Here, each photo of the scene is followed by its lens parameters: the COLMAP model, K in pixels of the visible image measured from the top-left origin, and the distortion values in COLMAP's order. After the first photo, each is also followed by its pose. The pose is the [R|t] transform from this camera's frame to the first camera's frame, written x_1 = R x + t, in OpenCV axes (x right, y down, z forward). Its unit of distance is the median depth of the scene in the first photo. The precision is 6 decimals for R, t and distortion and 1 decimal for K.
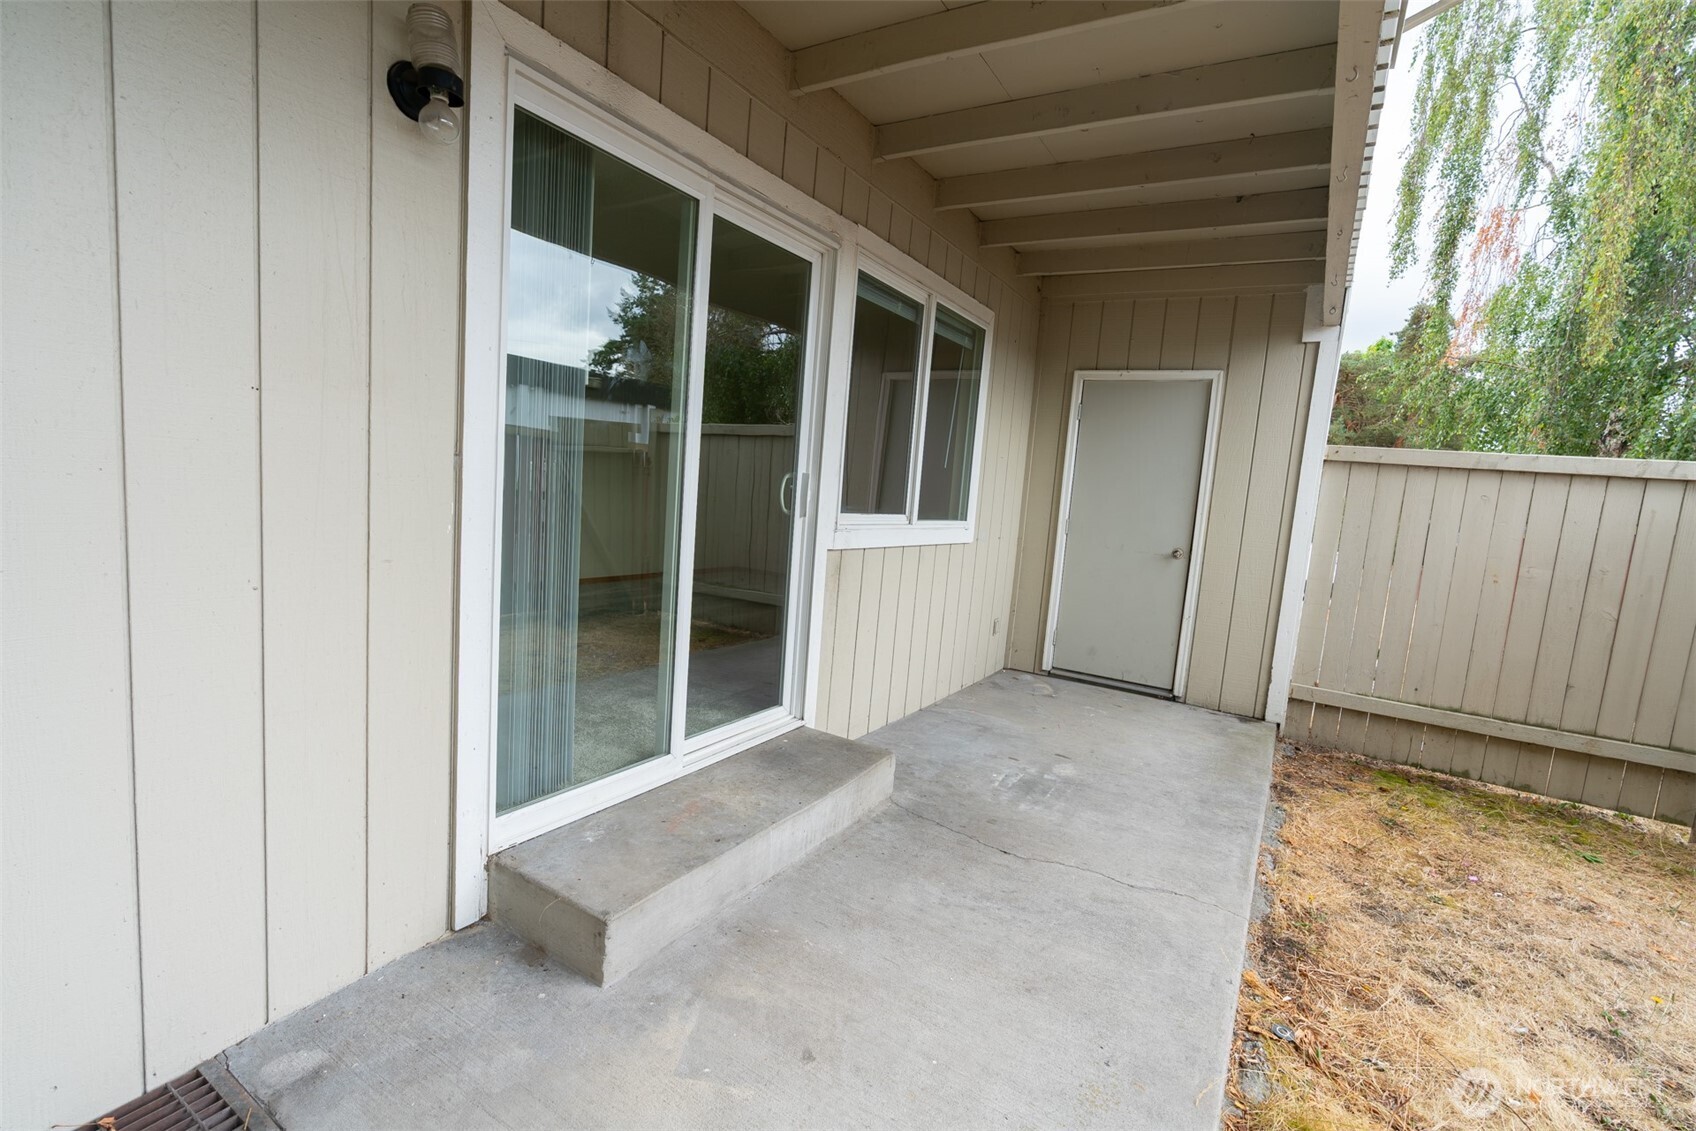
lens RADIAL K [[763.5, 0, 856.9], [0, 763.5, 568.9], [0, 0, 1]] dist [-0.014240, 0.007343]
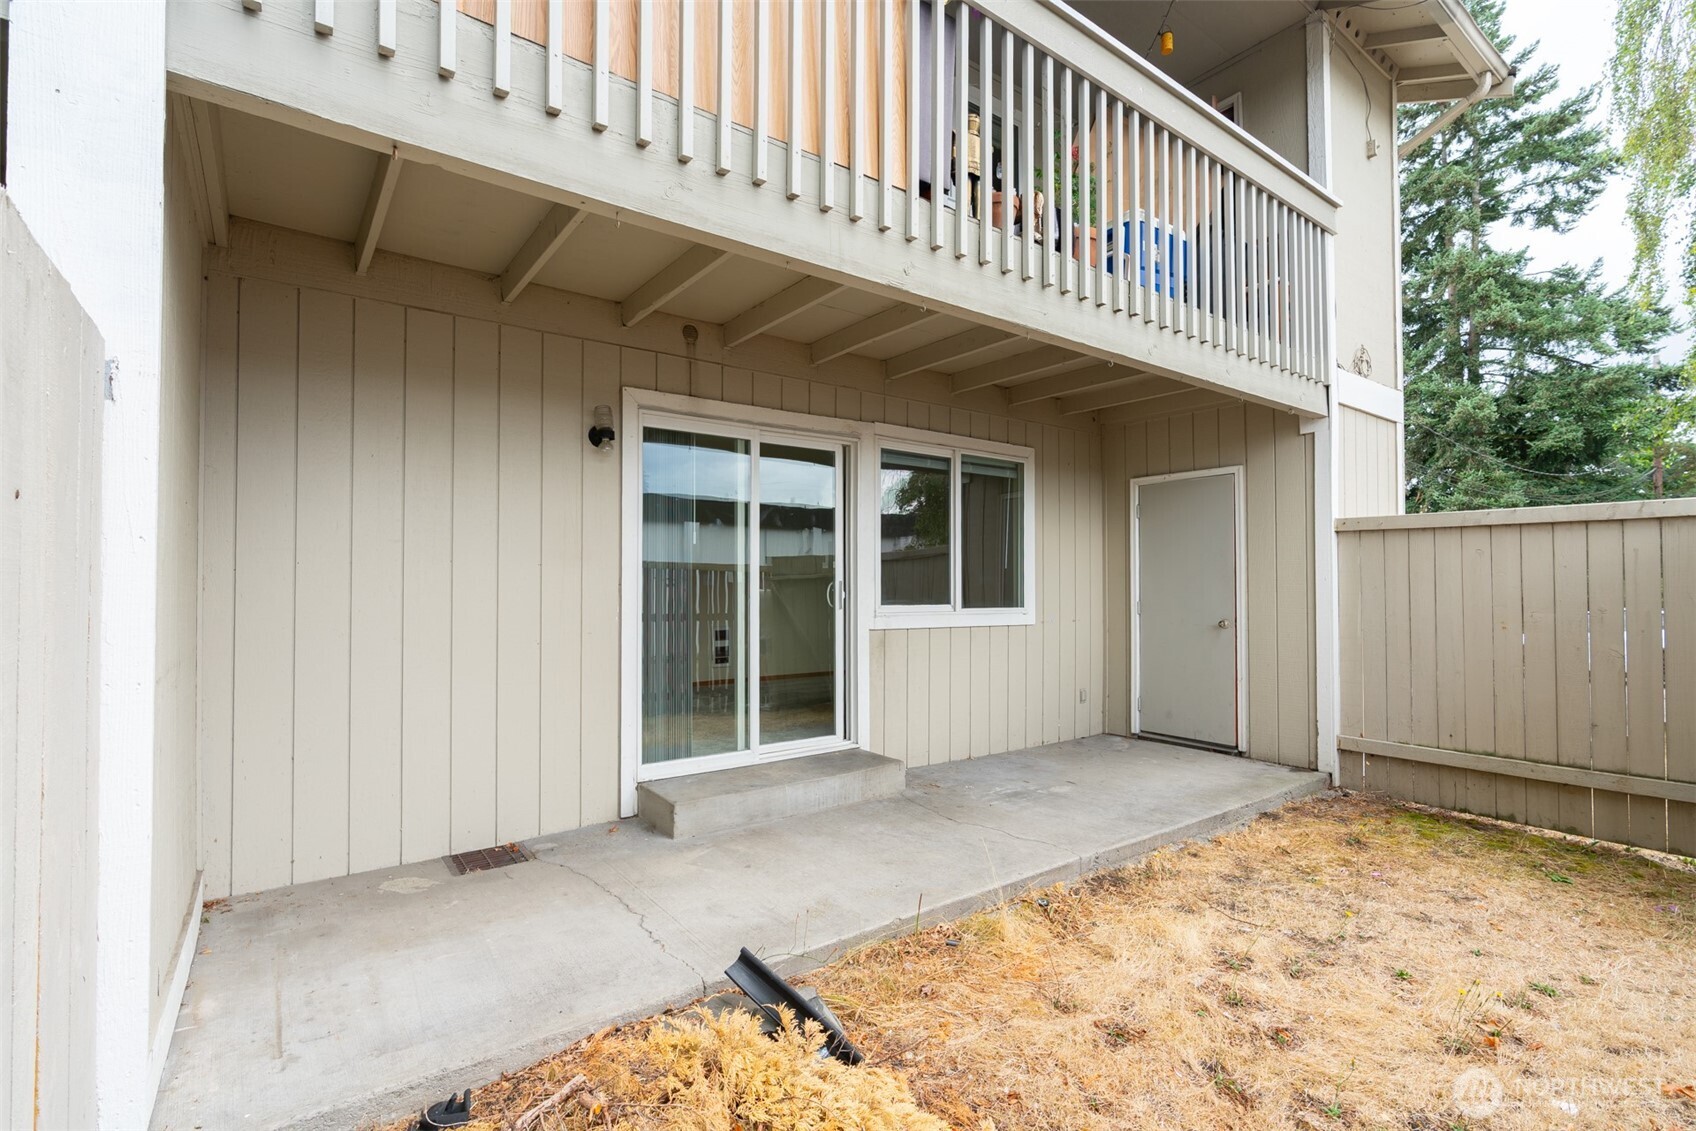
lens RADIAL K [[788.6, 0, 858.6], [0, 788.6, 569.5], [0, 0, 1]] dist [-0.015818, 0.008839]
pose [[0.923372, -0.087293, -0.373849, 0.475090], [0.029994, 0.987233, -0.156435, 0.090056], [0.382732, 0.133235, 0.914202, -0.403718]]
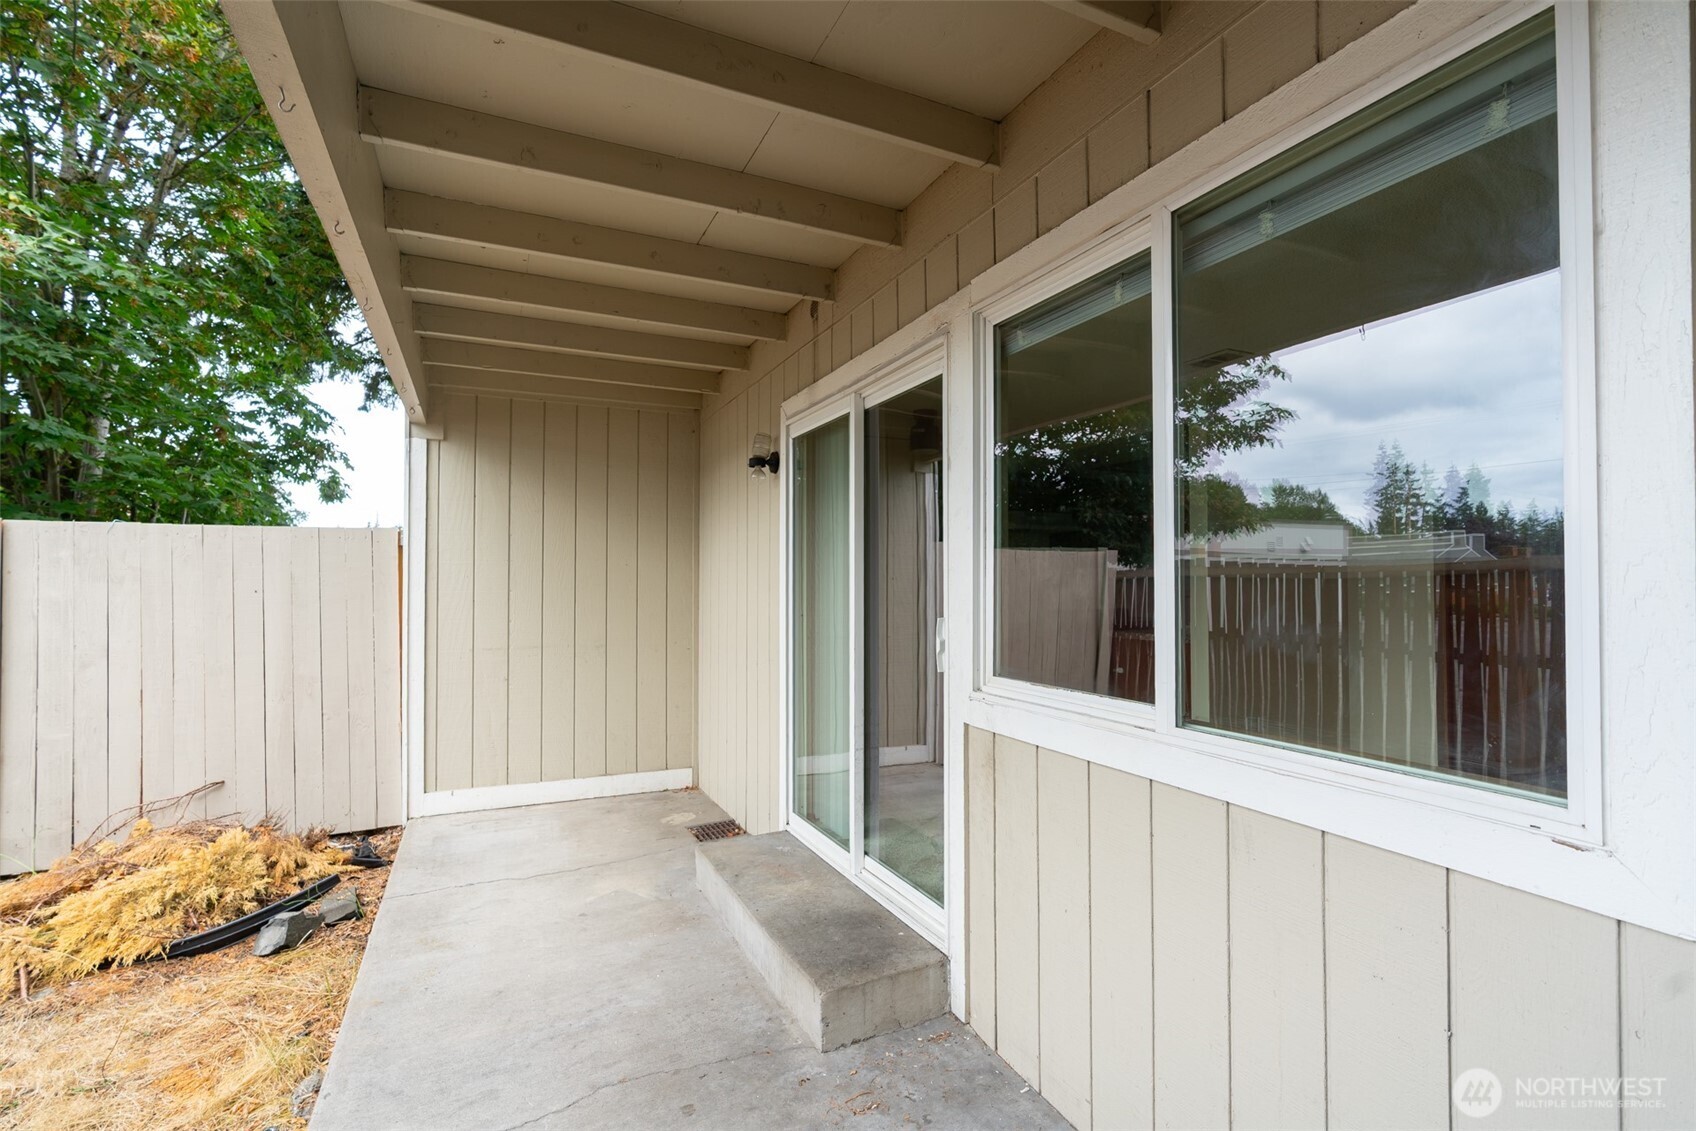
lens RADIAL K [[788.6, 0, 858.6], [0, 788.6, 569.5], [0, 0, 1]] dist [-0.015818, 0.008839]
pose [[-0.554013, -0.092609, -0.827341, 0.571168], [-0.136427, 0.990458, -0.019512, -0.124310], [0.821254, 0.102062, -0.561361, 1.167222]]
